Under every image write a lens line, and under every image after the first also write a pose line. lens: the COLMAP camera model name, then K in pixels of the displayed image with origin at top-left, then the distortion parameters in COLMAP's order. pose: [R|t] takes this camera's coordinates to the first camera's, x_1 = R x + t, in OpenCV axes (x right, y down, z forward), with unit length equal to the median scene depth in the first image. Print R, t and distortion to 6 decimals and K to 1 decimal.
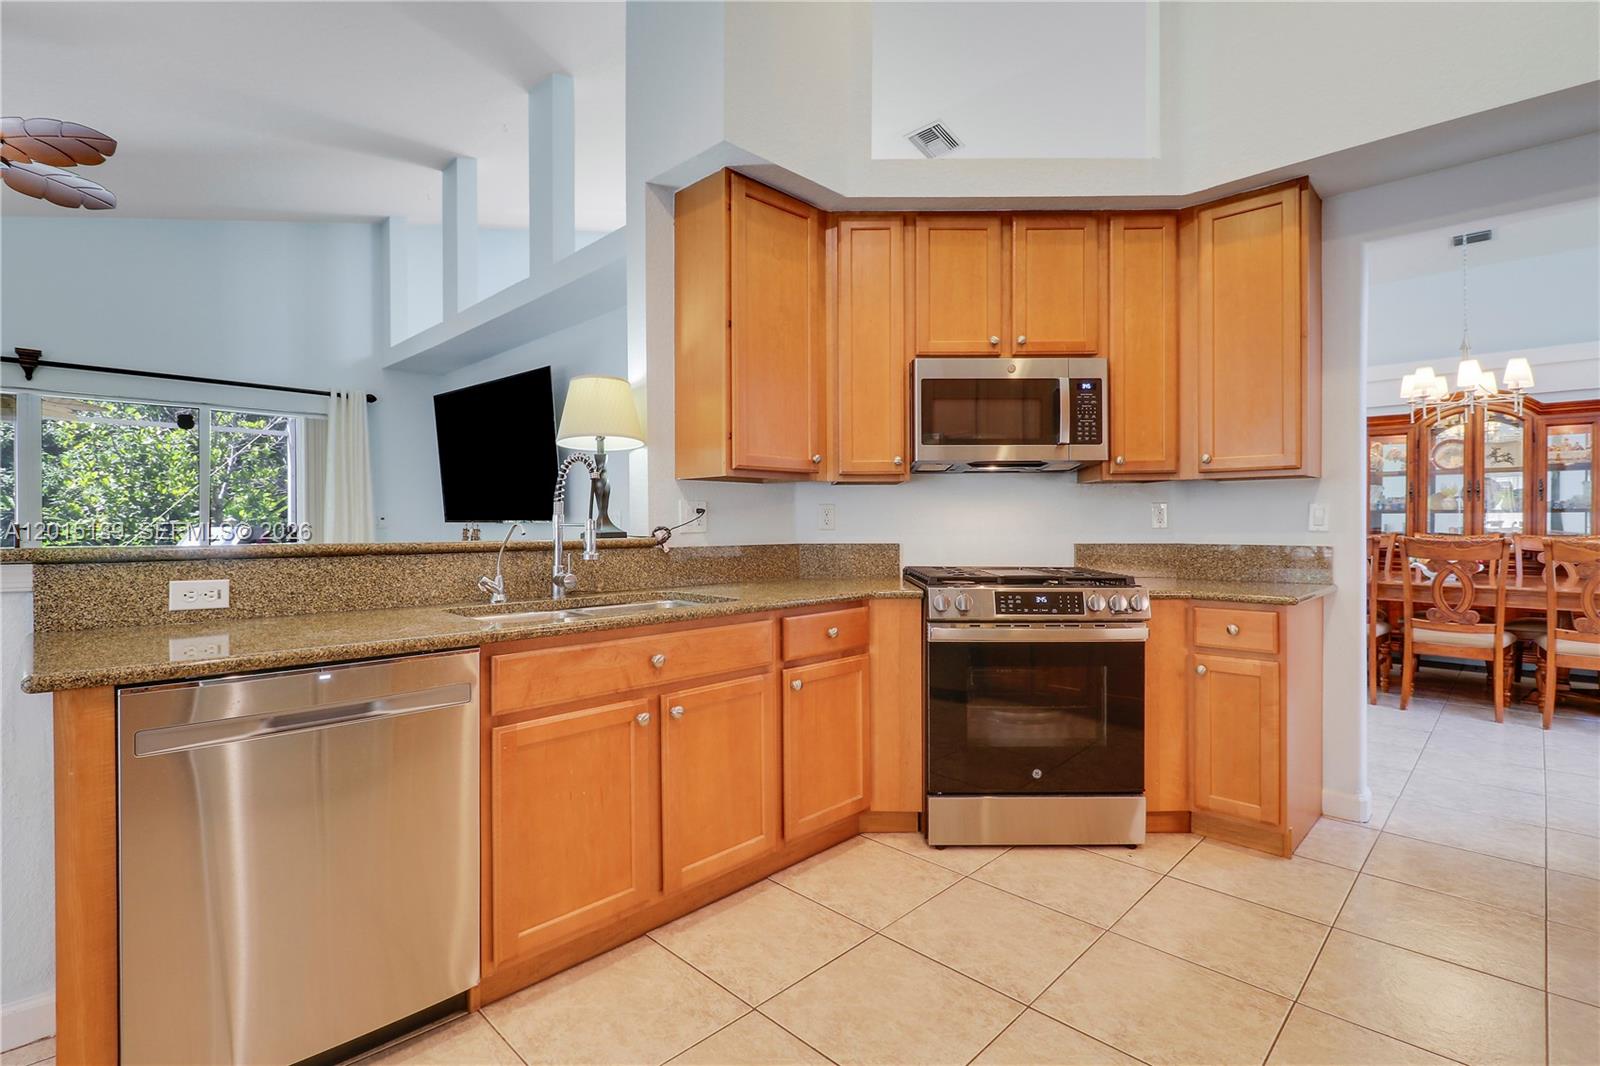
lens RADIAL K [[752.5, 0, 793.8], [0, 752.5, 525.5], [0, 0, 1]] dist [-0.006509, -0.002273]
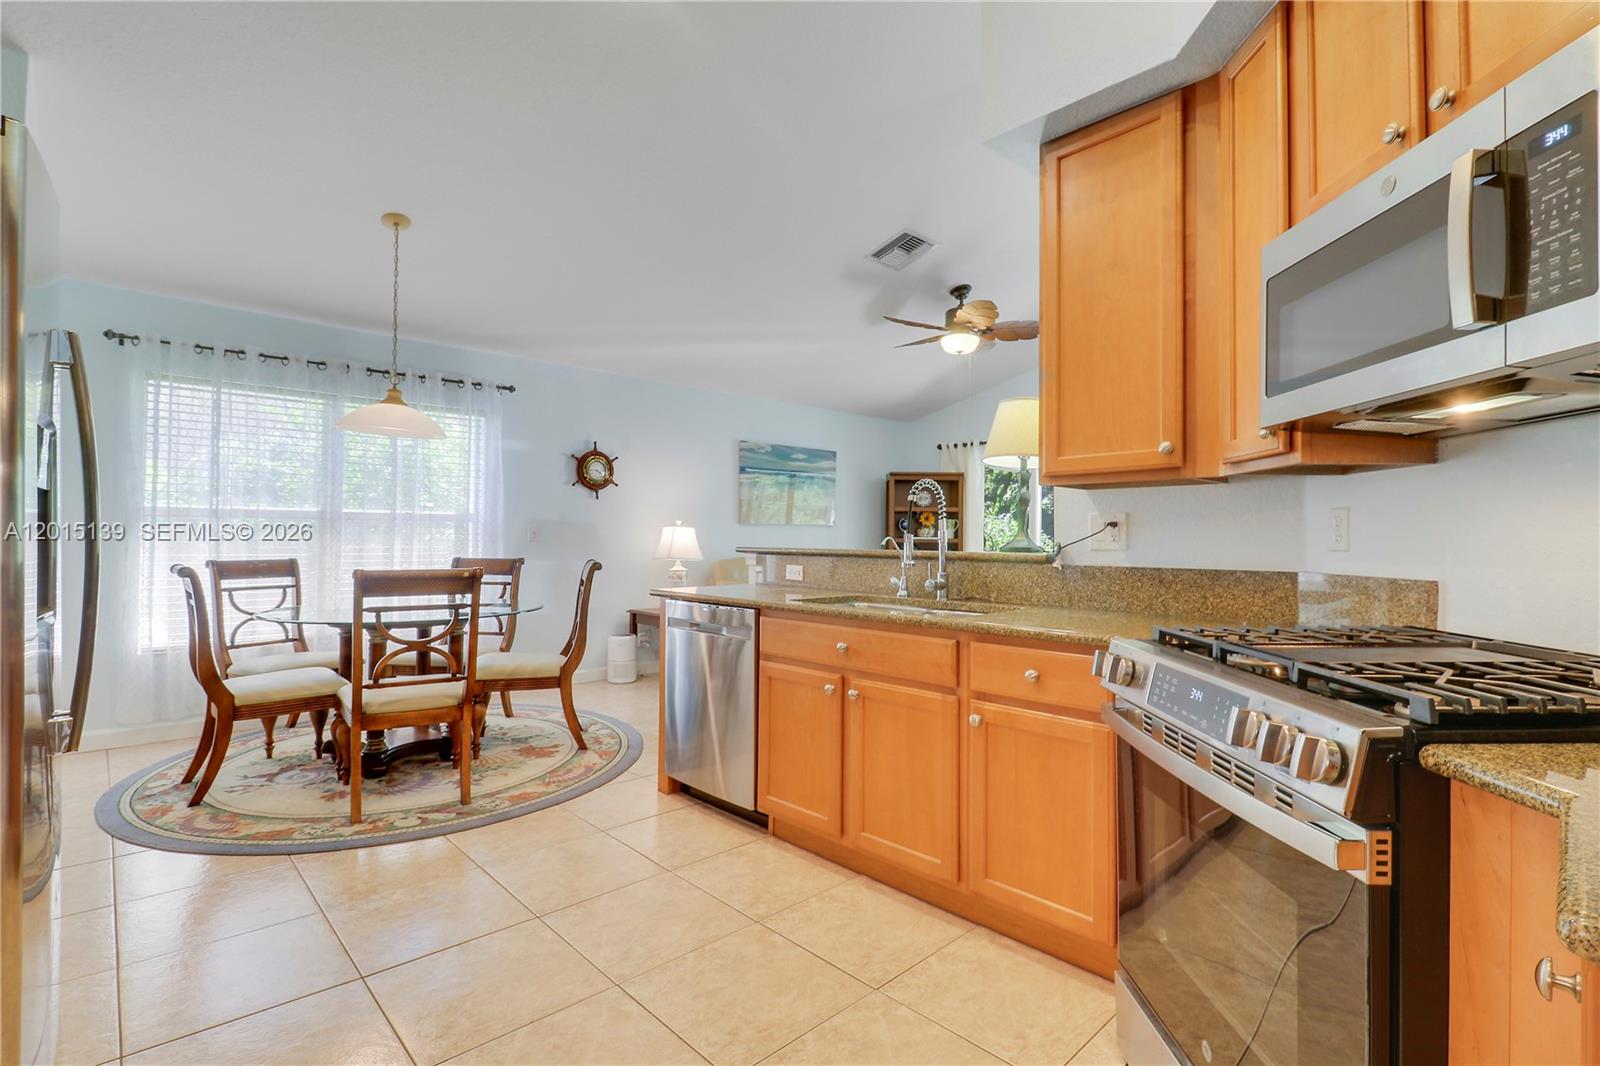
lens RADIAL K [[752.5, 0, 807.6], [0, 752.5, 523.6], [0, 0, 1]] dist [-0.006509, -0.002273]
pose [[-0.042427, -0.018626, -0.998926, 0.793427], [-0.010456, 0.999780, -0.018198, -0.001406], [0.999045, 0.009672, -0.042612, 0.734245]]
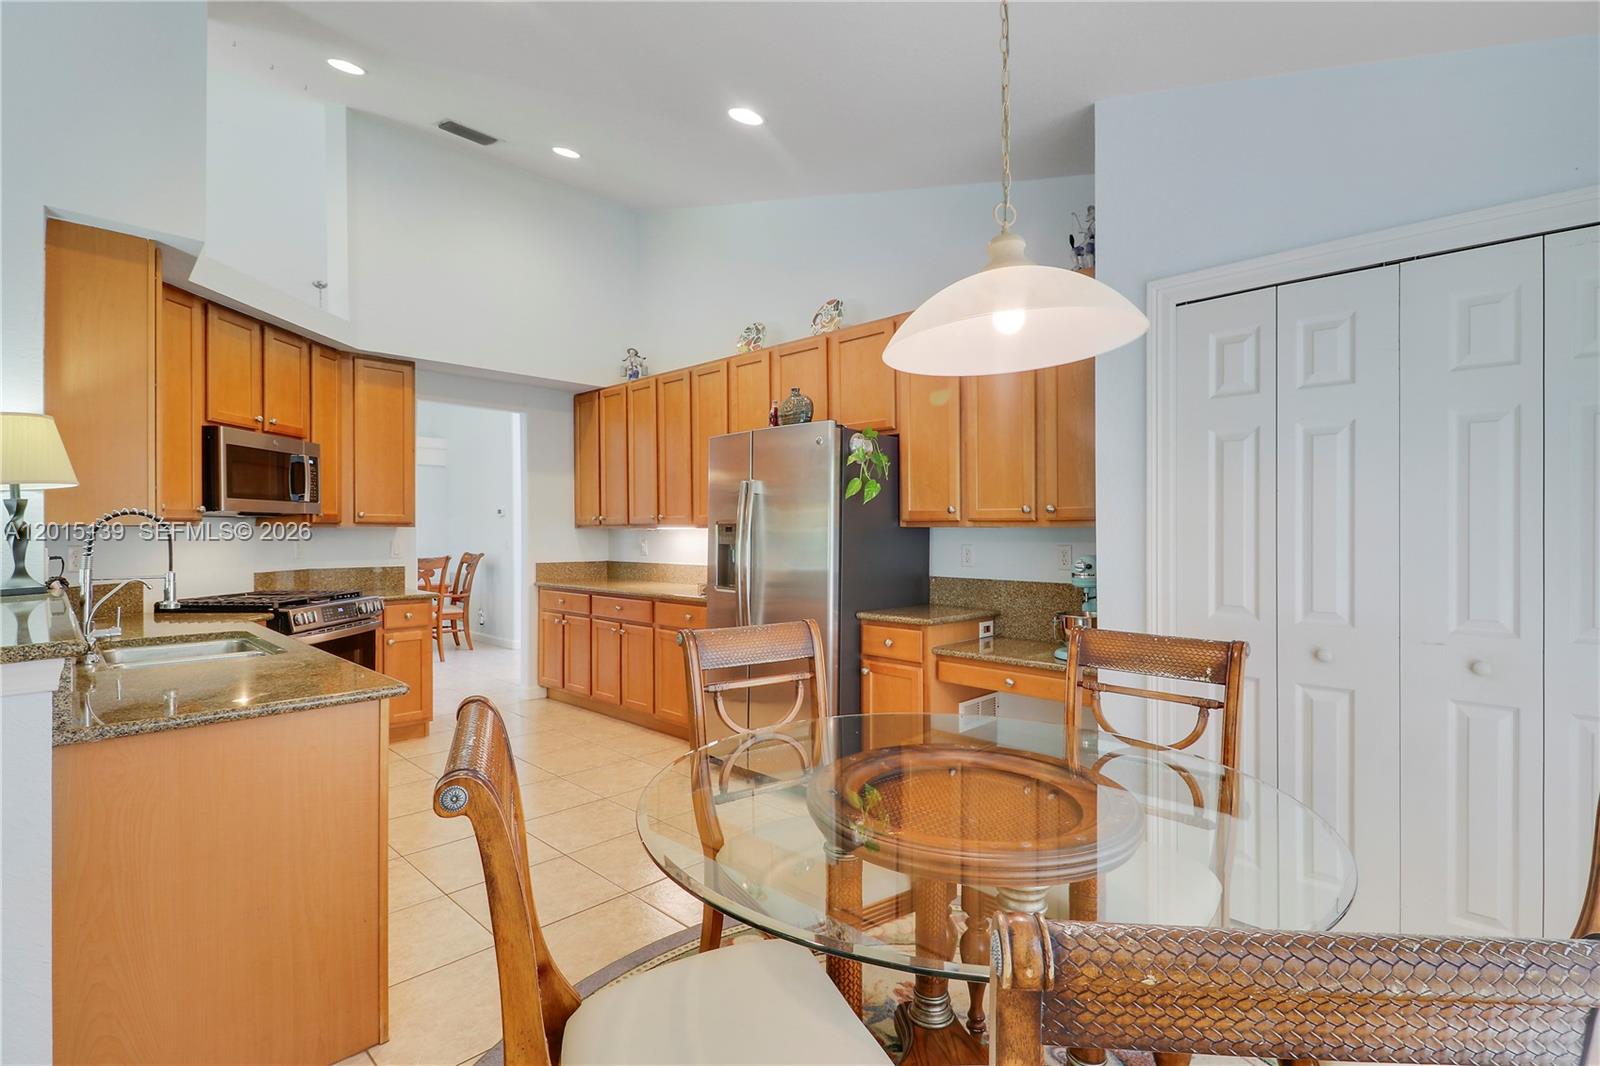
lens RADIAL K [[752.5, 0, 792.9], [0, 752.5, 544.3], [0, 0, 1]] dist [-0.006509, -0.002273]
pose [[0.014043, -0.016392, 0.999767, -1.112837], [0.001633, 0.999865, 0.016371, -0.054527], [-0.999900, 0.001403, 0.014068, 0.066954]]
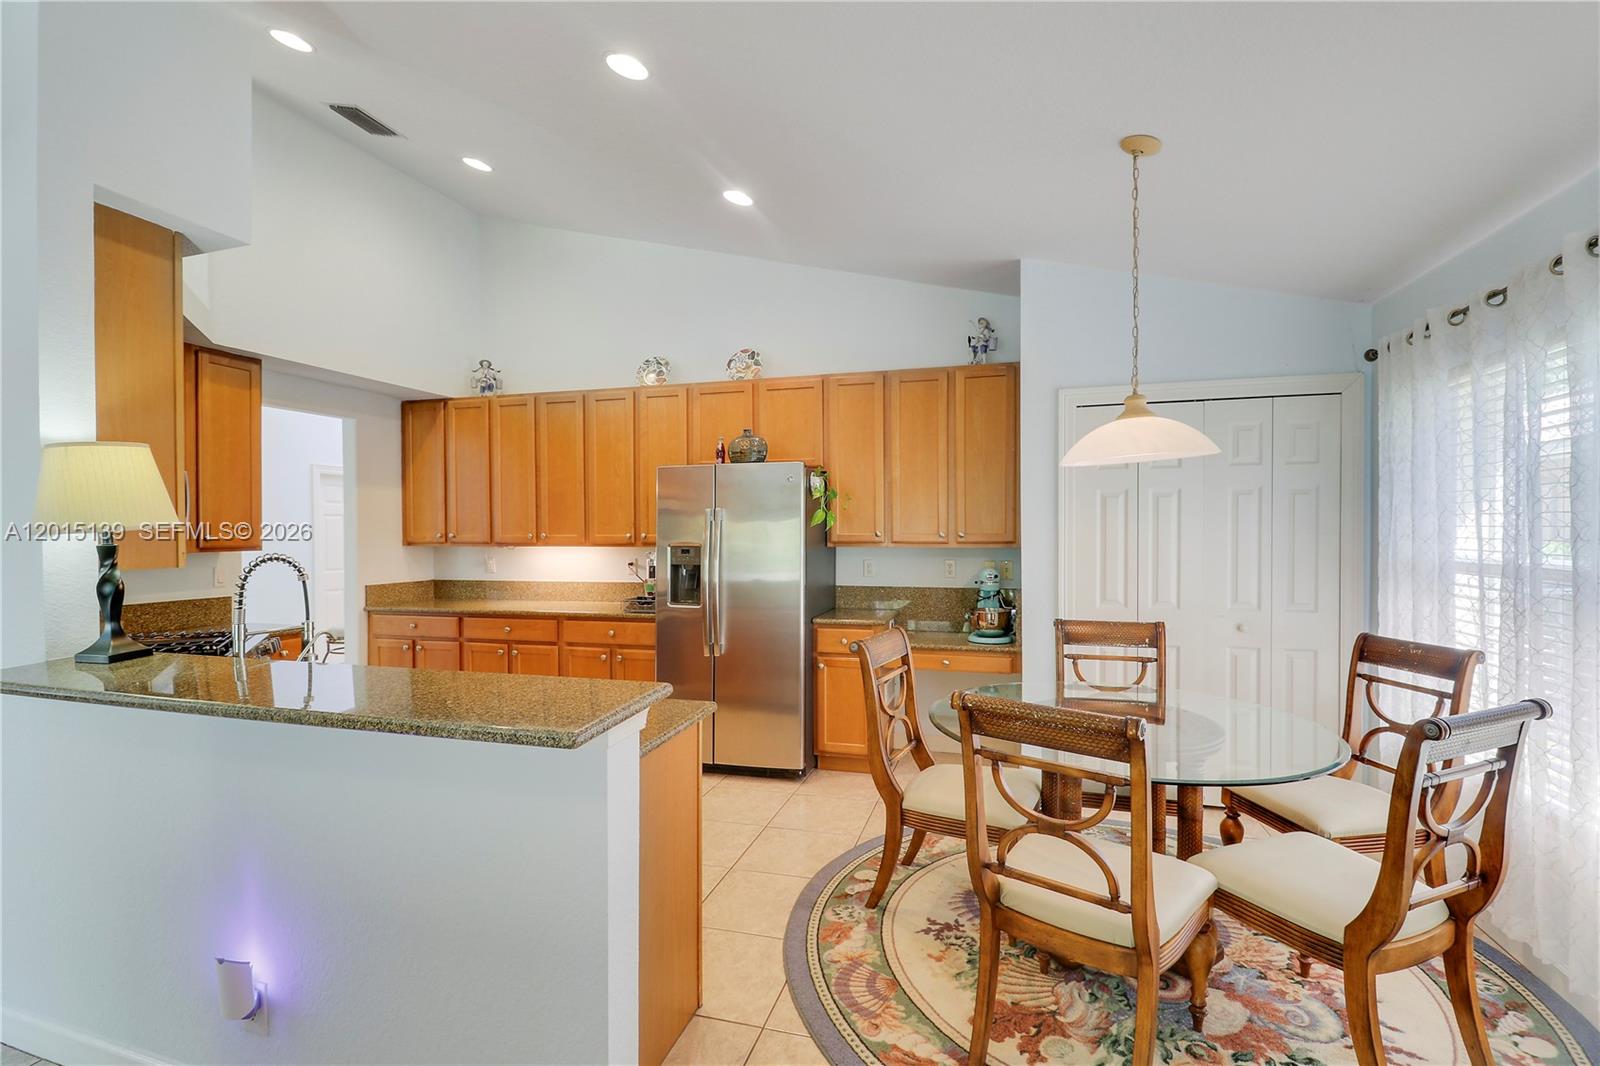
lens RADIAL K [[752.5, 0, 791.1], [0, 752.5, 547.2], [0, 0, 1]] dist [-0.006509, -0.002273]
pose [[-0.455589, -0.018643, 0.889995, -1.203660], [0.008011, 0.999654, 0.025041, -0.105758], [-0.890154, 0.018538, -0.455282, 0.733263]]
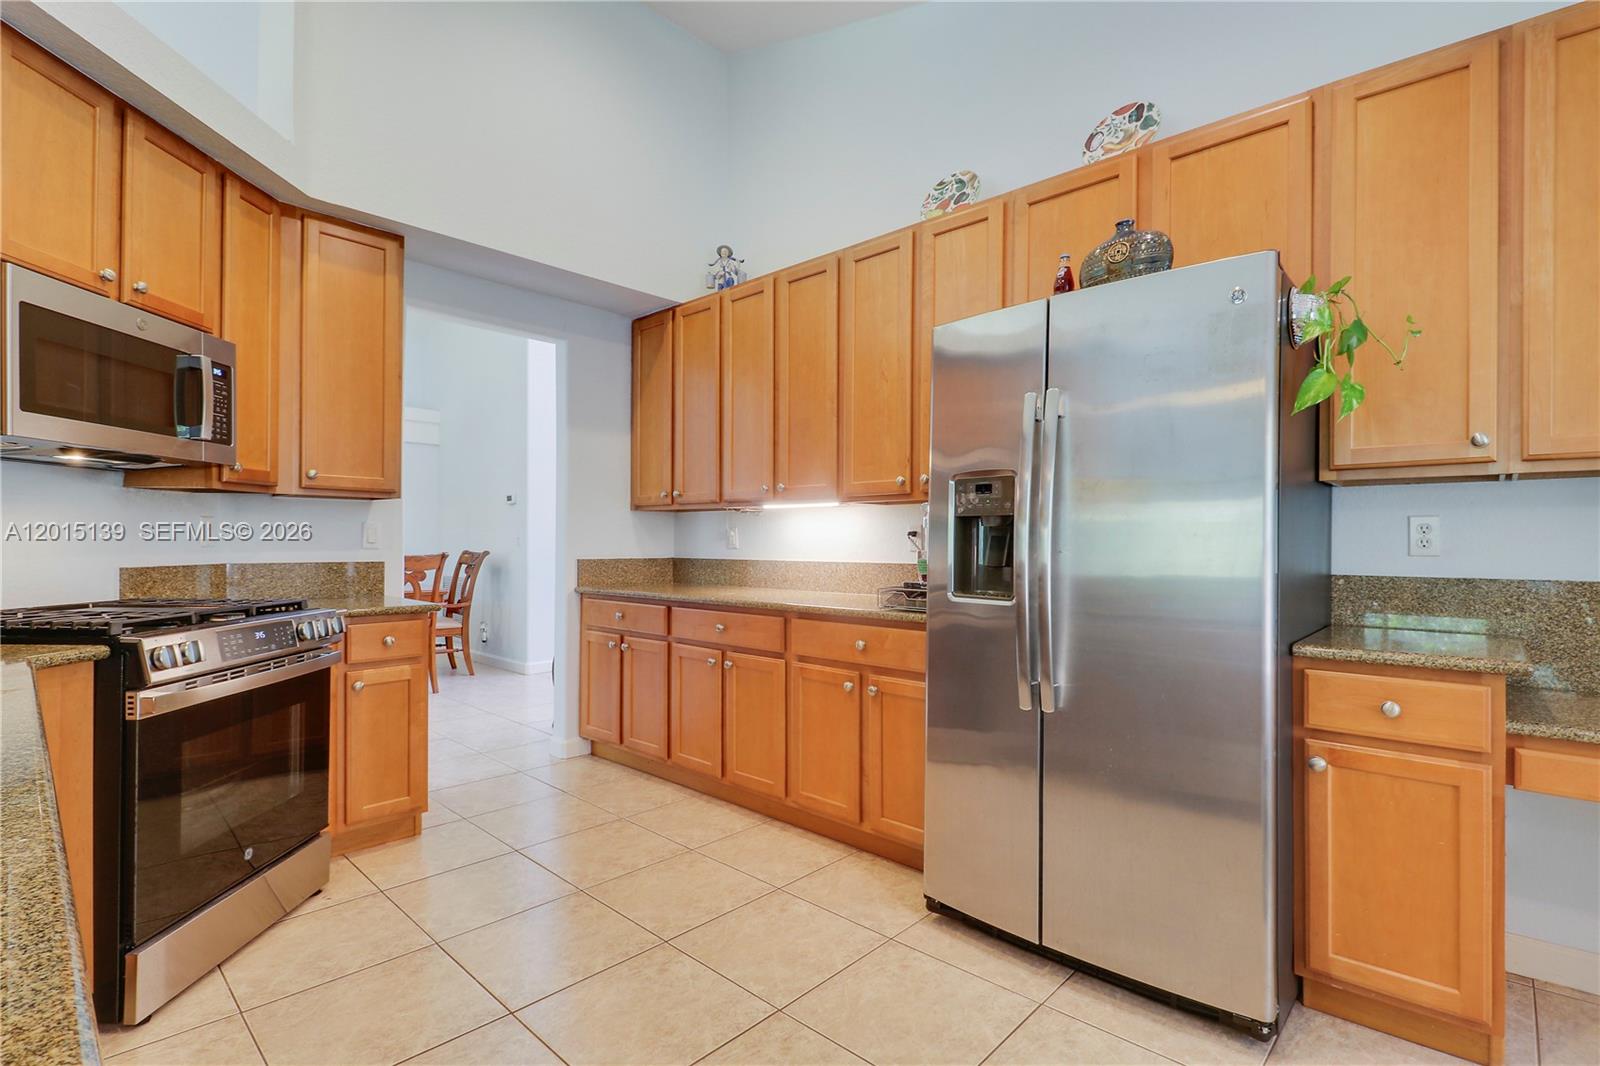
lens RADIAL K [[752.5, 0, 800.1], [0, 752.5, 544.3], [0, 0, 1]] dist [-0.006509, -0.002273]
pose [[-0.009608, -0.004221, 0.999945, -0.463949], [-0.002053, 0.999989, 0.004201, -0.004139], [-0.999952, -0.002012, -0.009617, 0.406785]]
